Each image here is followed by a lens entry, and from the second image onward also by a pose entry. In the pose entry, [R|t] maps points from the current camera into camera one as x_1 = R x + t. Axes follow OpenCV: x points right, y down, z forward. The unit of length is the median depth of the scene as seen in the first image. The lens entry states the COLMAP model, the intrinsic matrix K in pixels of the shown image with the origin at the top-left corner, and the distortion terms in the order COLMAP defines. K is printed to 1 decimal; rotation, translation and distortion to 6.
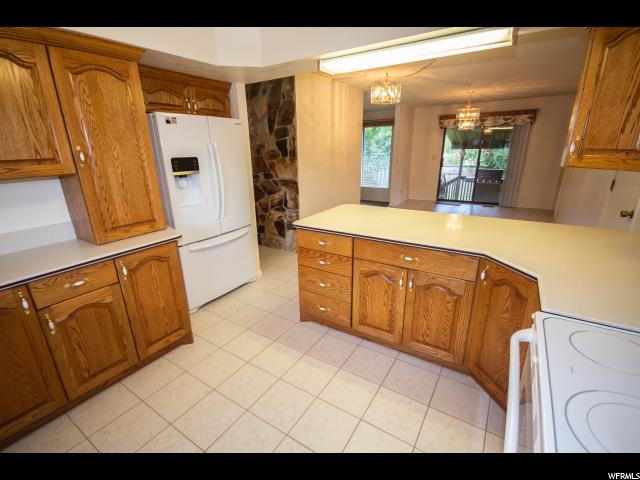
lens RADIAL K [[296.2, 0, 318.3], [0, 296.2, 242.0], [0, 0, 1]] dist [-0.000768, -0.004741]
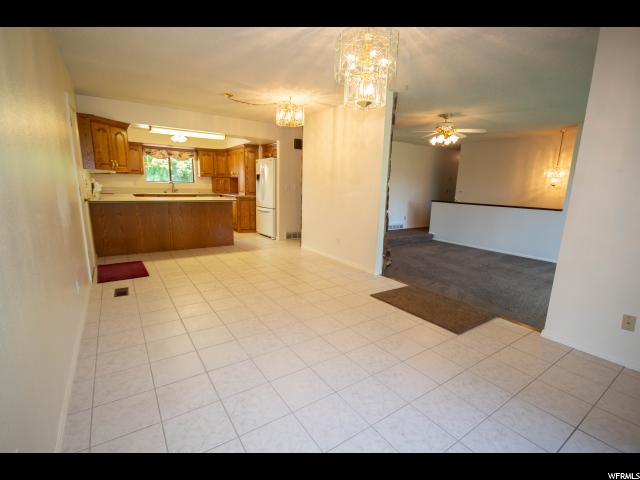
lens RADIAL K [[296.2, 0, 318.3], [0, 296.2, 243.9], [0, 0, 1]] dist [-0.000768, -0.004741]
pose [[-0.395745, 0.188974, -0.898707, 1.947934], [-0.297241, 0.899566, 0.320044, -0.756065], [0.868927, 0.393789, -0.299828, 2.582336]]
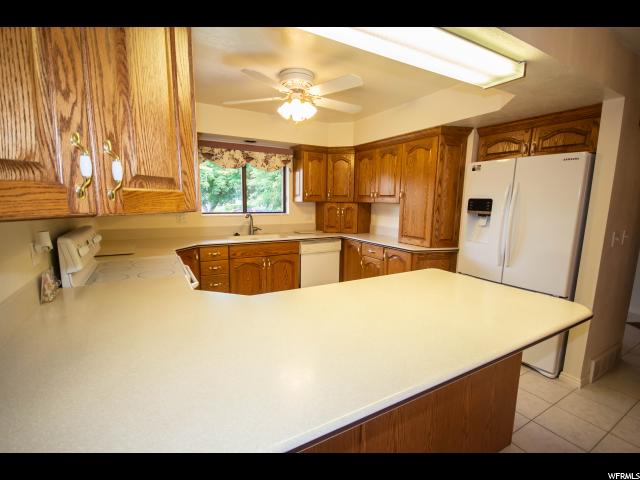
lens RADIAL K [[296.2, 0, 316.3], [0, 296.2, 241.2], [0, 0, 1]] dist [-0.000768, -0.004741]
pose [[-0.467354, 0.137875, -0.873253, 0.811468], [-0.273960, 0.916554, 0.291332, -0.288214], [0.840551, 0.375391, -0.390584, 0.954649]]
